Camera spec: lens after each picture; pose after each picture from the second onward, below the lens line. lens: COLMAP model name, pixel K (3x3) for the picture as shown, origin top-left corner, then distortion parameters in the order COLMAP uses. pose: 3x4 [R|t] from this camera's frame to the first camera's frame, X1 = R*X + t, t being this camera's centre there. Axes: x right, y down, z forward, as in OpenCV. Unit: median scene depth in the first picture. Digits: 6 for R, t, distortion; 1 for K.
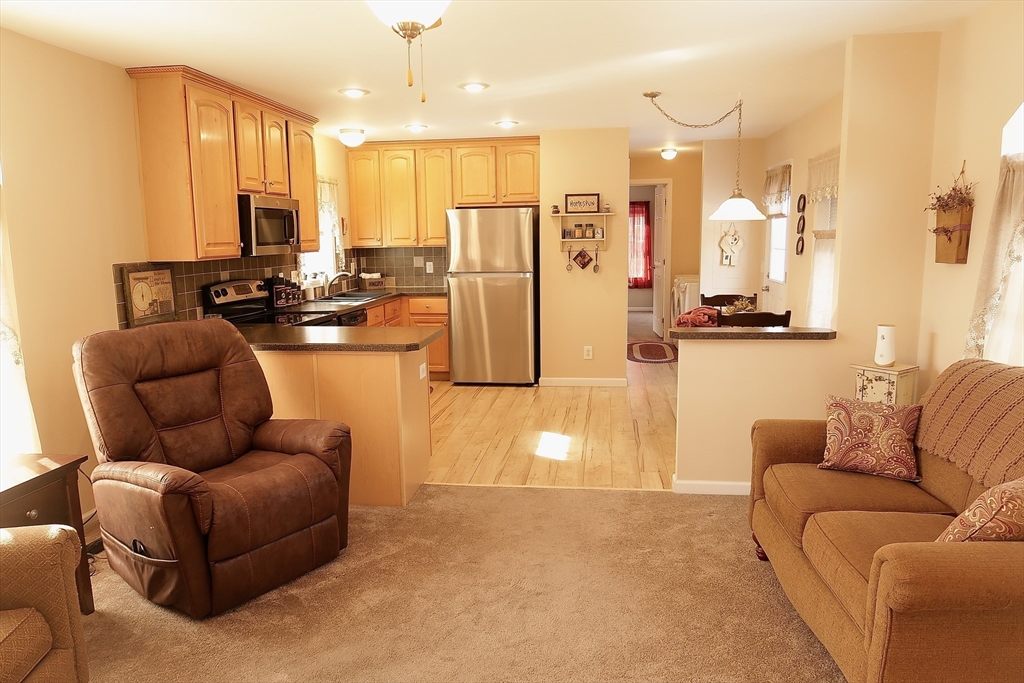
lens RADIAL K [[706.9, 0, 512.0], [0, 706.9, 341.5], [0, 0, 1]] dist [-0.008590, -0.002850]
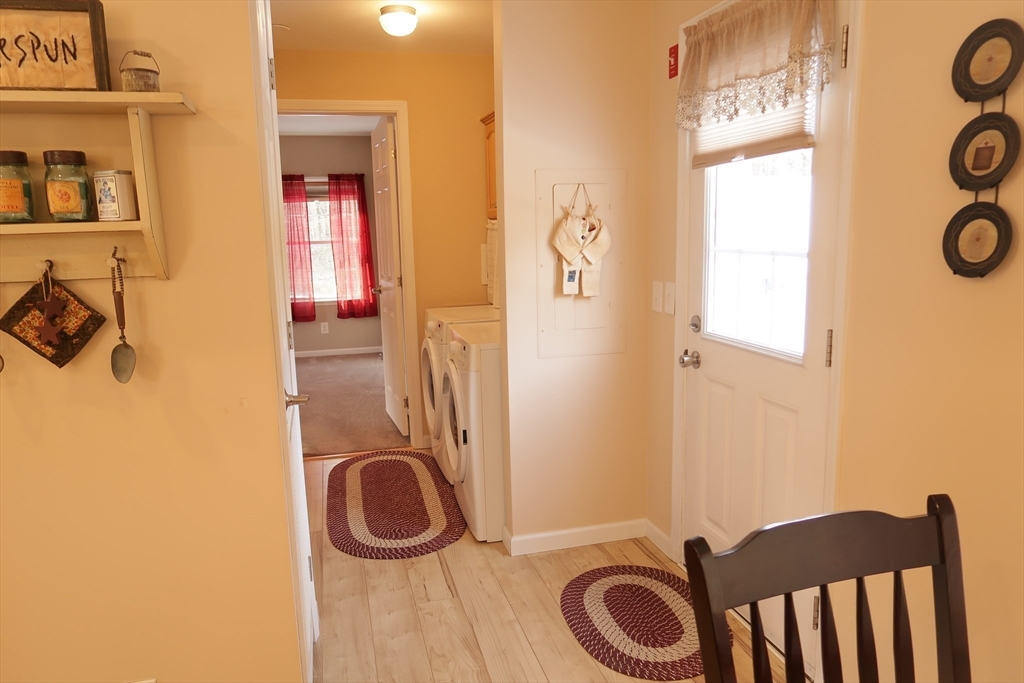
lens RADIAL K [[706.9, 0, 512.0], [0, 706.9, 341.5], [0, 0, 1]] dist [-0.008590, -0.002850]
pose [[0.925810, -0.067304, 0.371948, 0.130273], [0.067654, 0.997635, 0.012127, -0.090481], [-0.371885, 0.013937, 0.928174, 0.658895]]
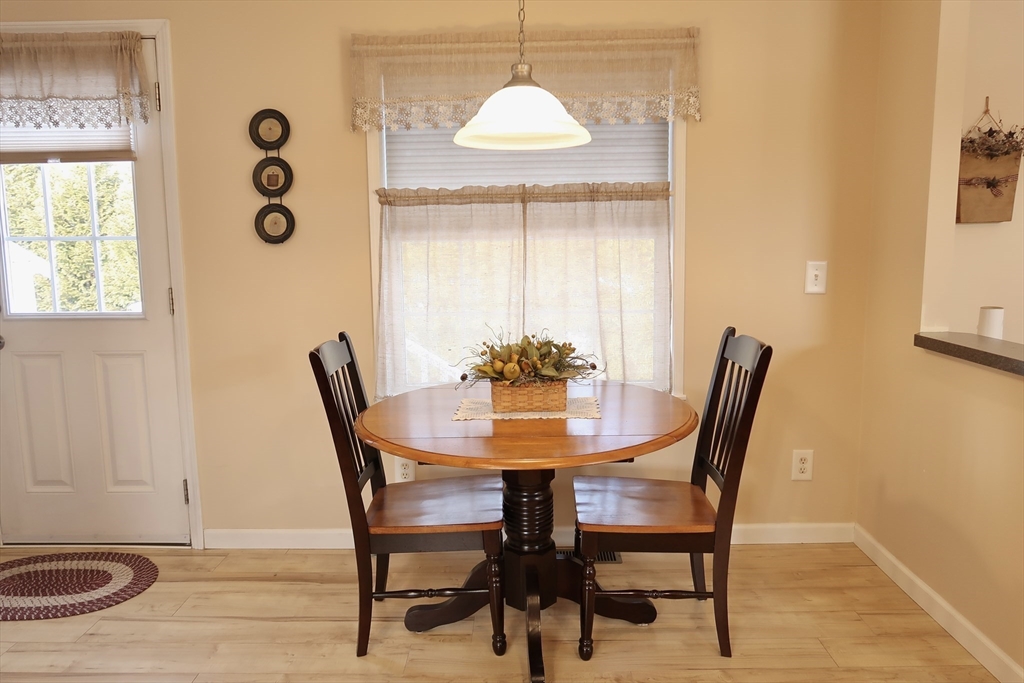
lens RADIAL K [[643.0, 0, 512.0], [0, 643.0, 341.5], [0, 0, 1]] dist [-0.003457, -0.001141]
pose [[-0.109580, -0.105311, 0.988383, -0.040320], [0.163120, 0.978985, 0.122395, -0.066292], [-0.980502, 0.174638, -0.090098, 0.716190]]
